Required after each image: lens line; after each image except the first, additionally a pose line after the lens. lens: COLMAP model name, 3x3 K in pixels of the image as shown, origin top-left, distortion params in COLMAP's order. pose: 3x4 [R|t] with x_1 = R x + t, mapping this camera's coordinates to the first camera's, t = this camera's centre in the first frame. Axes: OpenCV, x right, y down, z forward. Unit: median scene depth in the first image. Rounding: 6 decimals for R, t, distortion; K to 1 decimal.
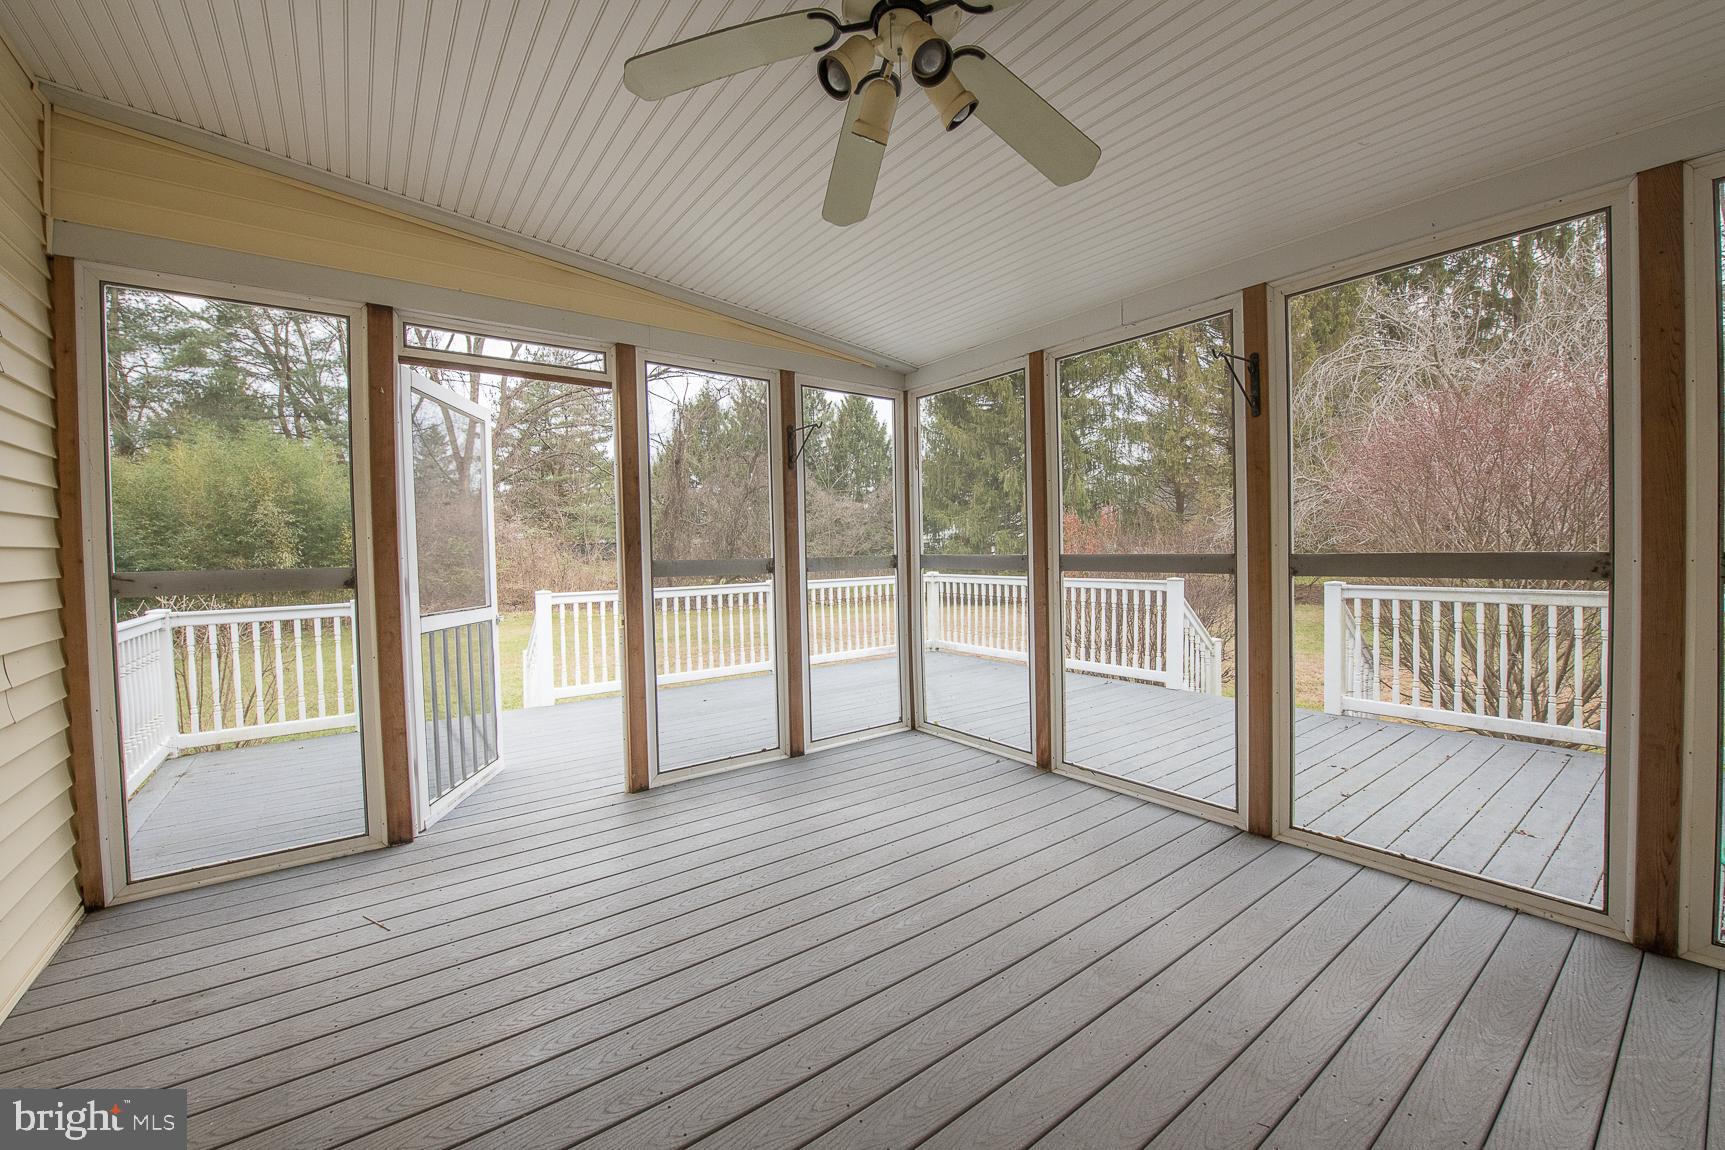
lens RADIAL K [[682.1, 0, 869.3], [0, 682.1, 573.0], [0, 0, 1]] dist [-0.015836, -0.000280]
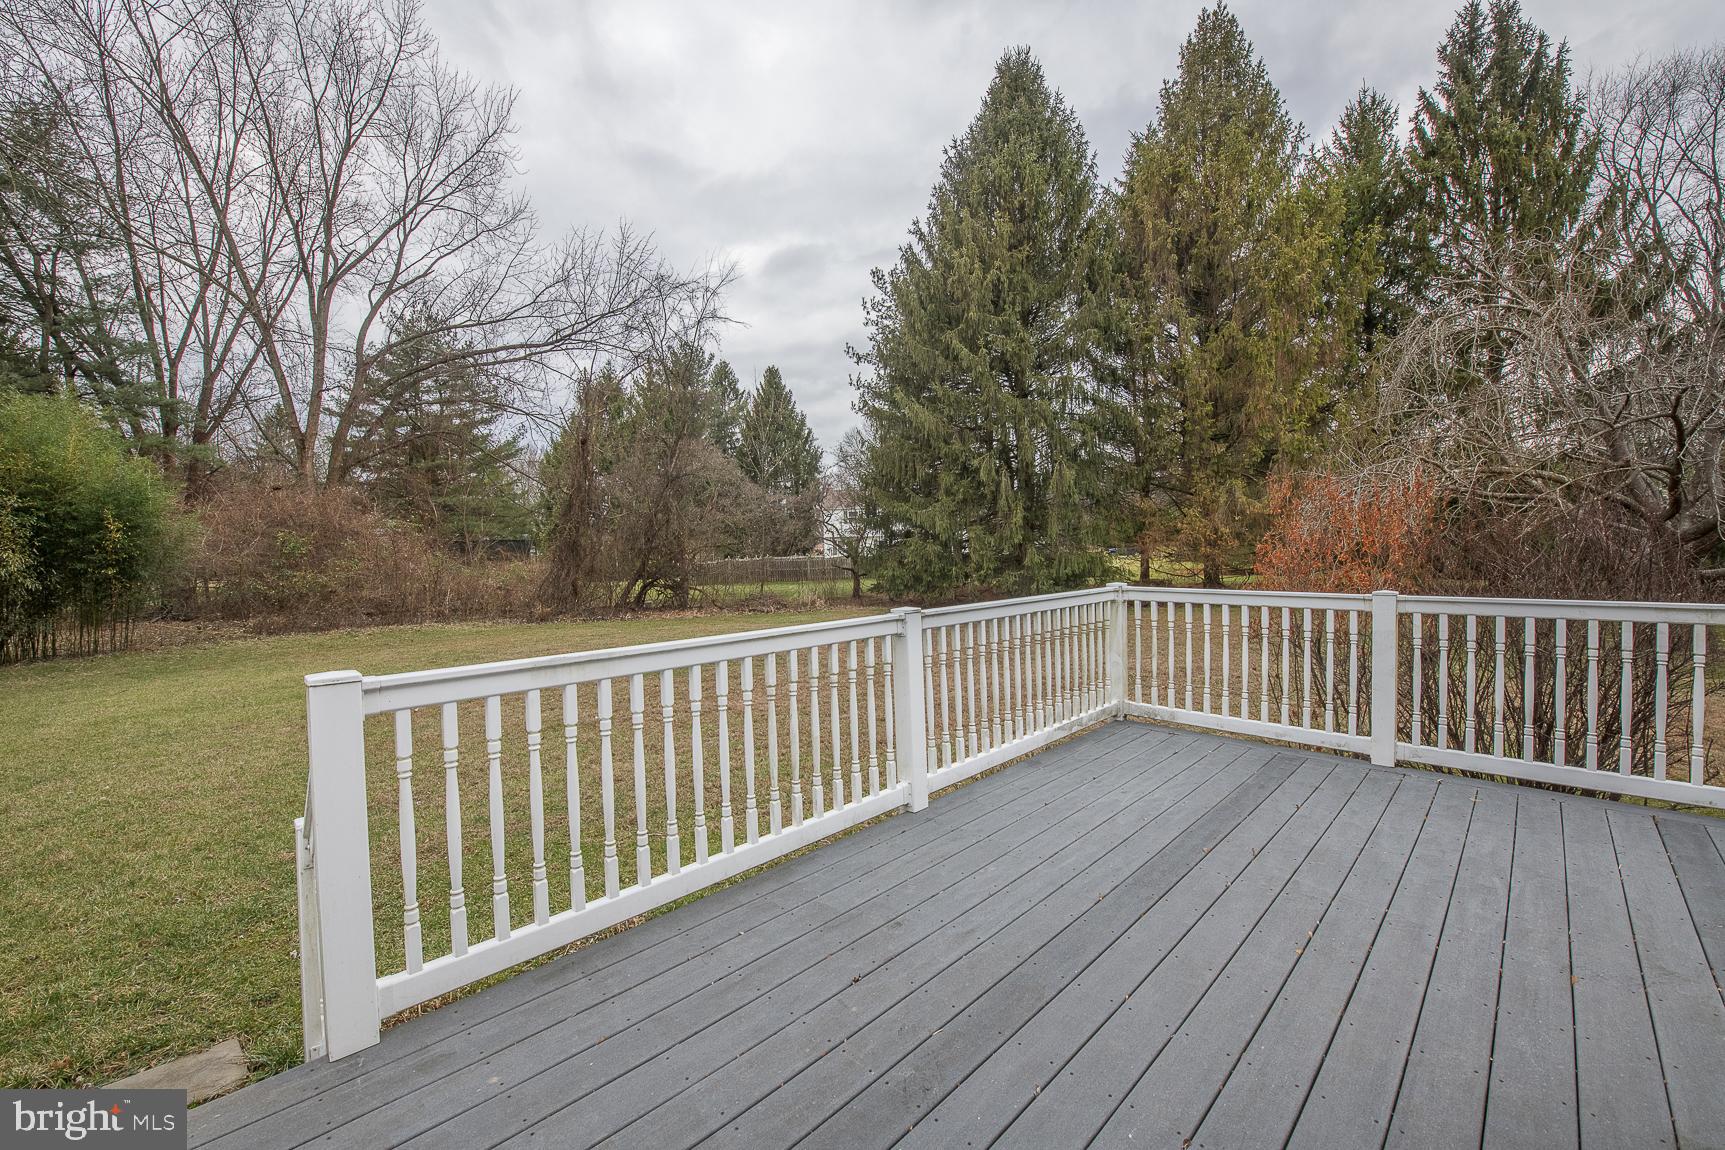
lens RADIAL K [[682.1, 0, 856.3], [0, 682.1, 571.7], [0, 0, 1]] dist [-0.015836, -0.000280]
pose [[0.991782, -0.003046, 0.127904, -0.055392], [0.003299, 0.999993, -0.001767, -0.003008], [-0.127898, 0.002174, 0.991785, 0.129273]]
